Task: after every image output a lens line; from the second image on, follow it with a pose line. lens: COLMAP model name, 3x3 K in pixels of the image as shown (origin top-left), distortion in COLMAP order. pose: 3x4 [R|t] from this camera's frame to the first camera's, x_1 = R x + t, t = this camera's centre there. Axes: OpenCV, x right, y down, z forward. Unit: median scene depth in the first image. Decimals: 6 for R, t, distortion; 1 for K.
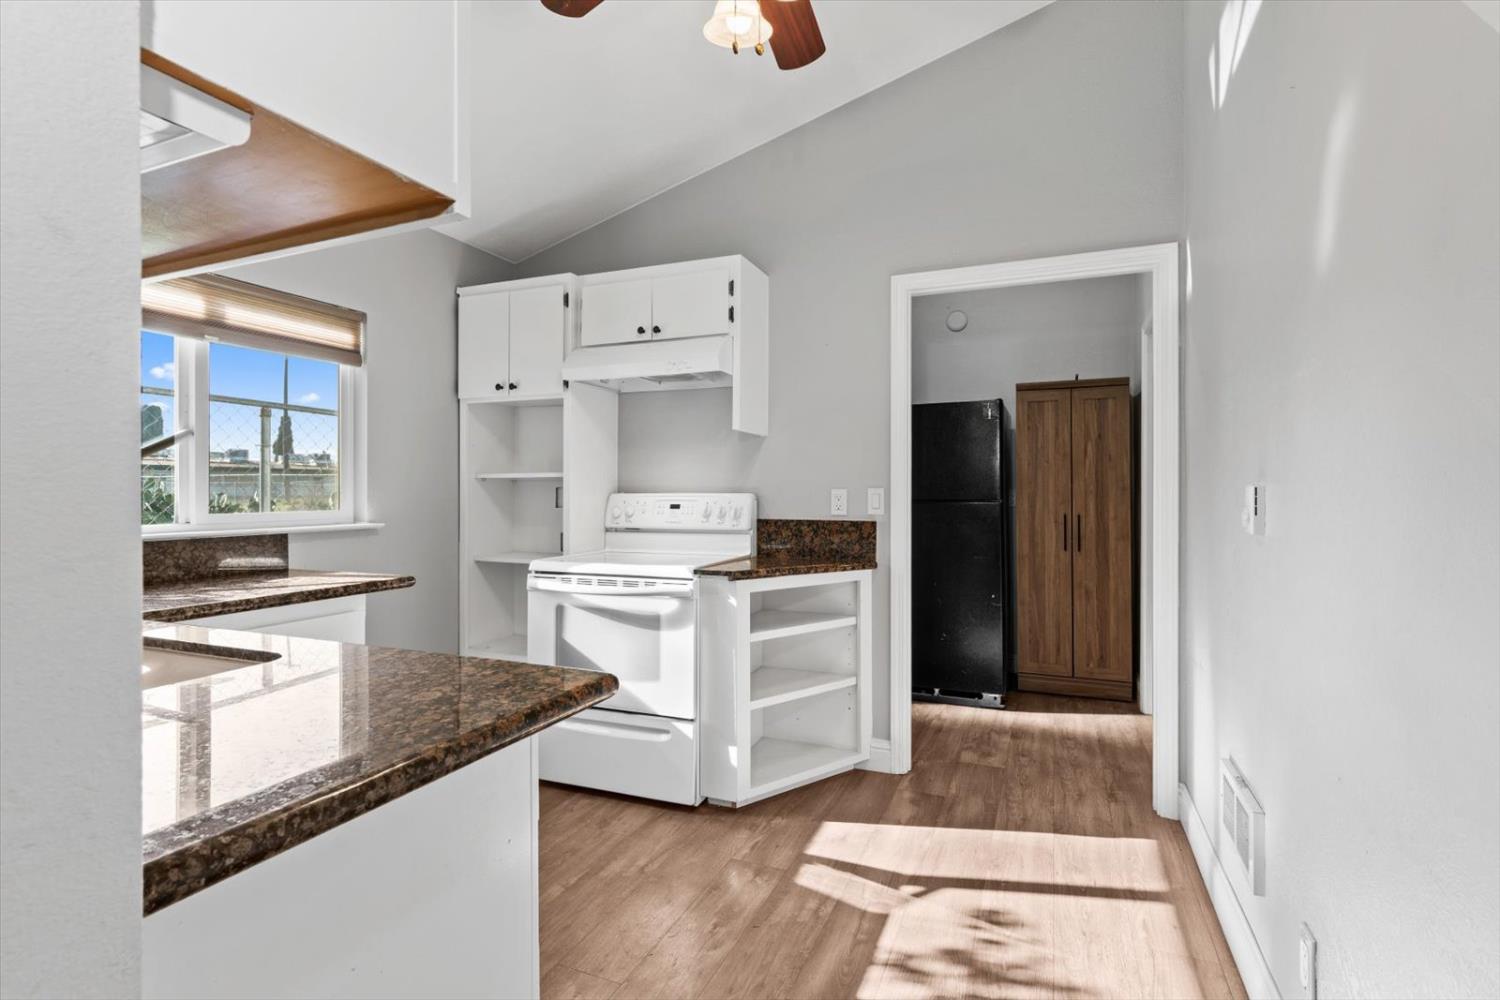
lens RADIAL K [[711.2, 0, 743.0], [0, 711.2, 491.8], [0, 0, 1]] dist [0.000044, 0.001268]
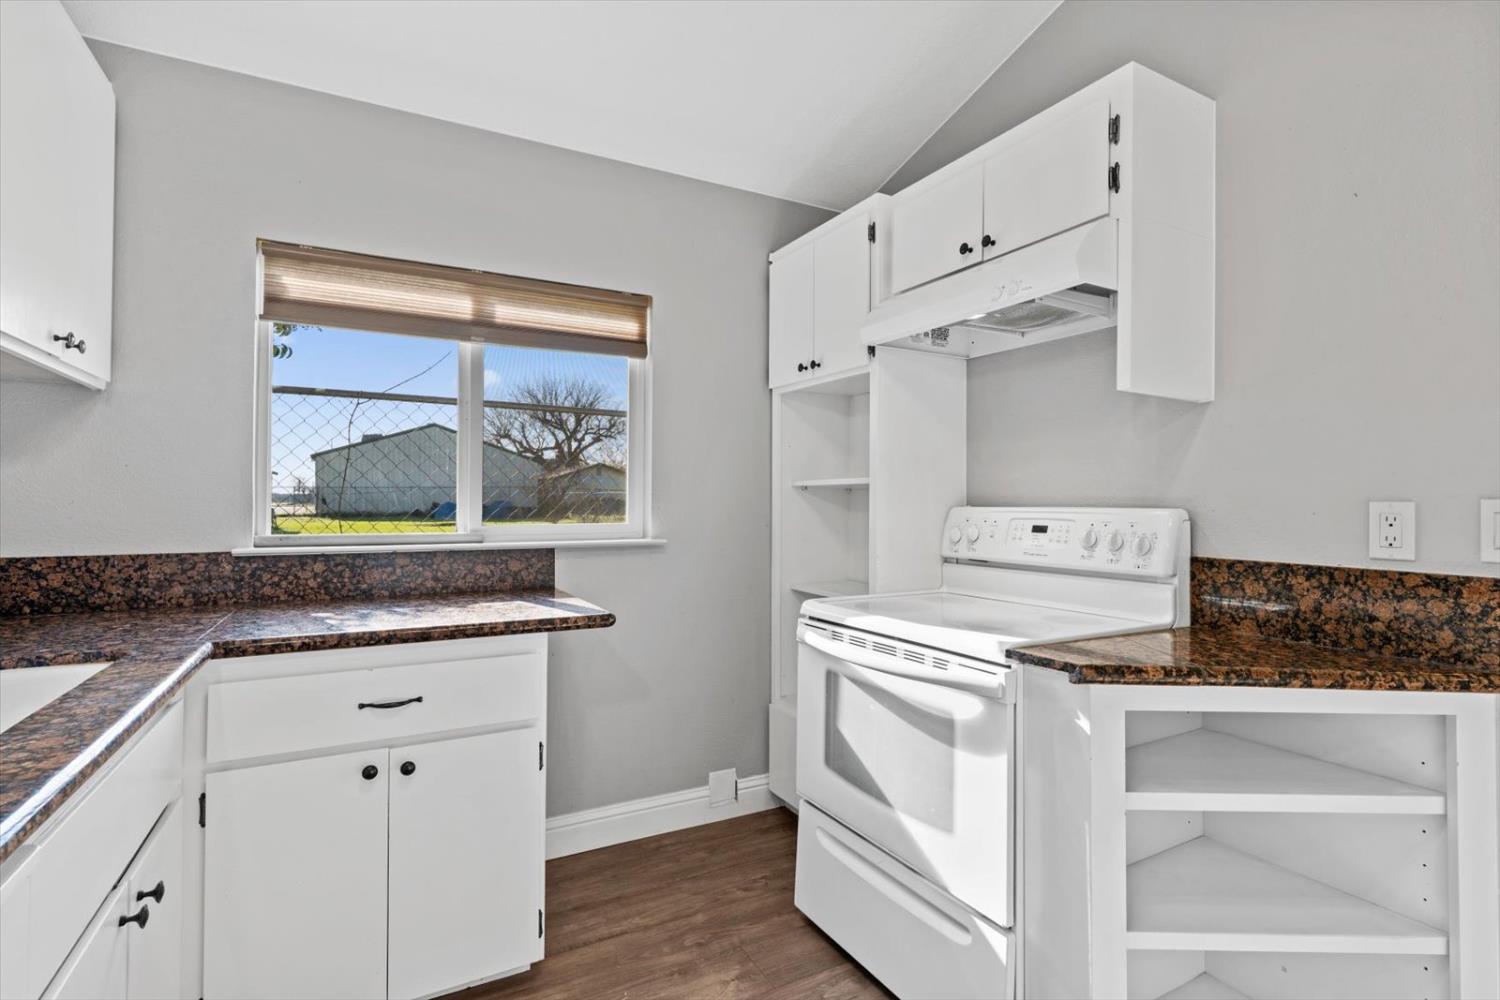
lens RADIAL K [[711.2, 0, 743.0], [0, 711.2, 491.8], [0, 0, 1]] dist [0.000044, 0.001268]
pose [[0.781287, -0.003994, -0.624159, 0.098250], [-0.006109, 0.999883, -0.014045, -0.001340], [0.624142, 0.014786, 0.781171, 0.397083]]
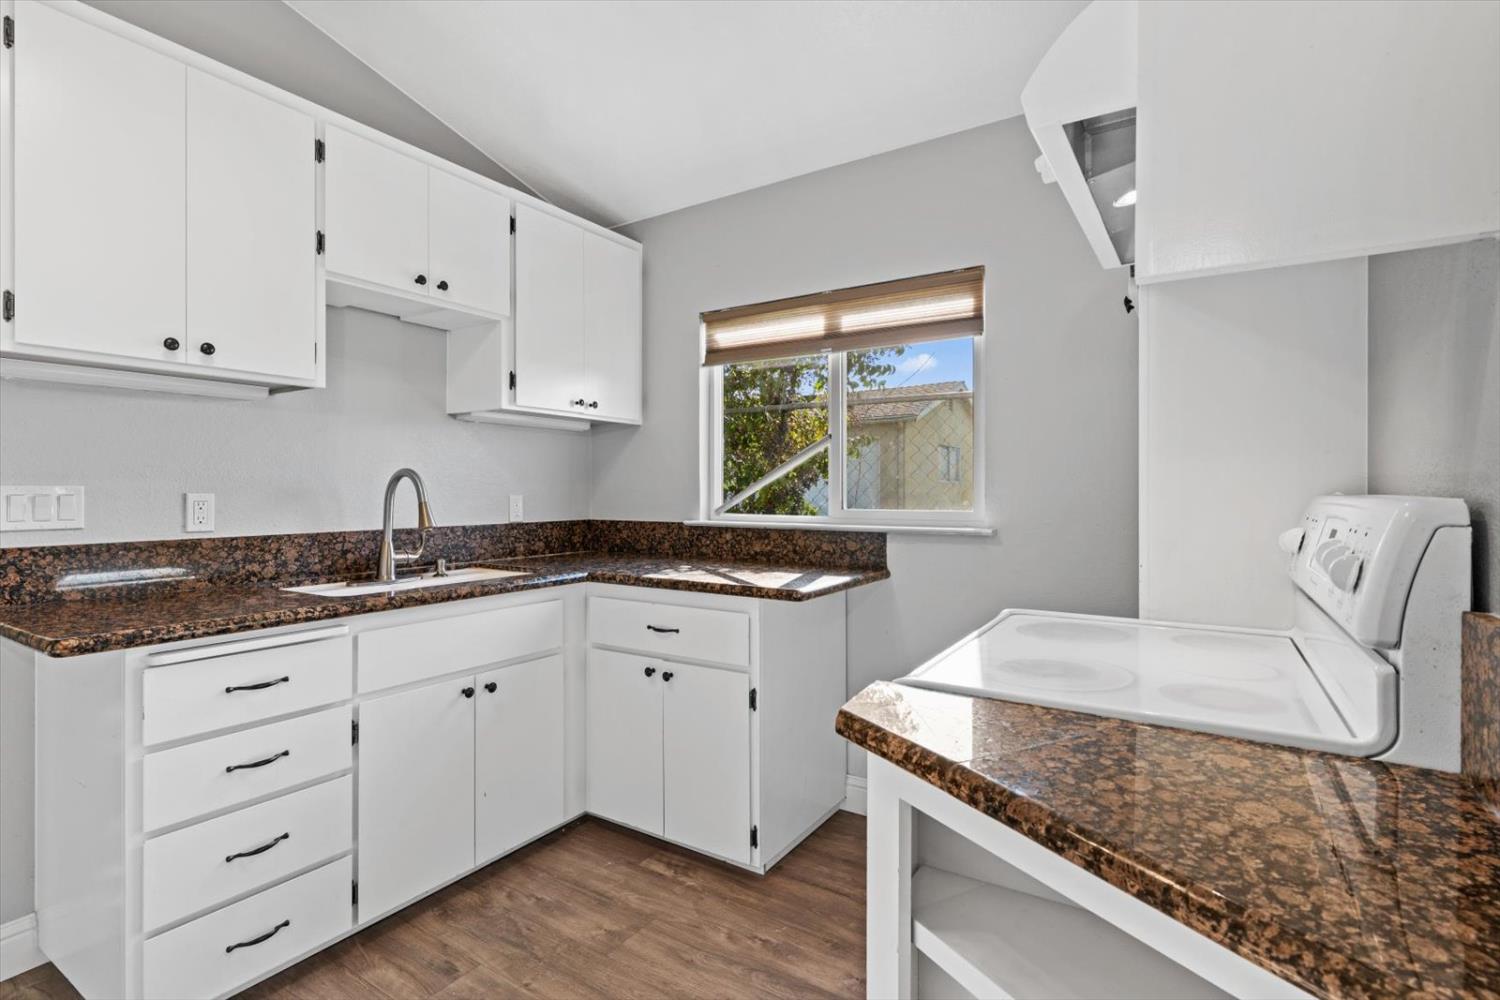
lens RADIAL K [[720.3, 0, 749.7], [0, 720.3, 483.3], [0, 0, 1]] dist [-0.000318, -0.000147]
pose [[-0.165316, -0.005407, -0.986226, 0.312425], [0.000824, 0.999984, -0.005620, -0.001807], [0.986240, -0.001741, -0.165309, 0.877215]]
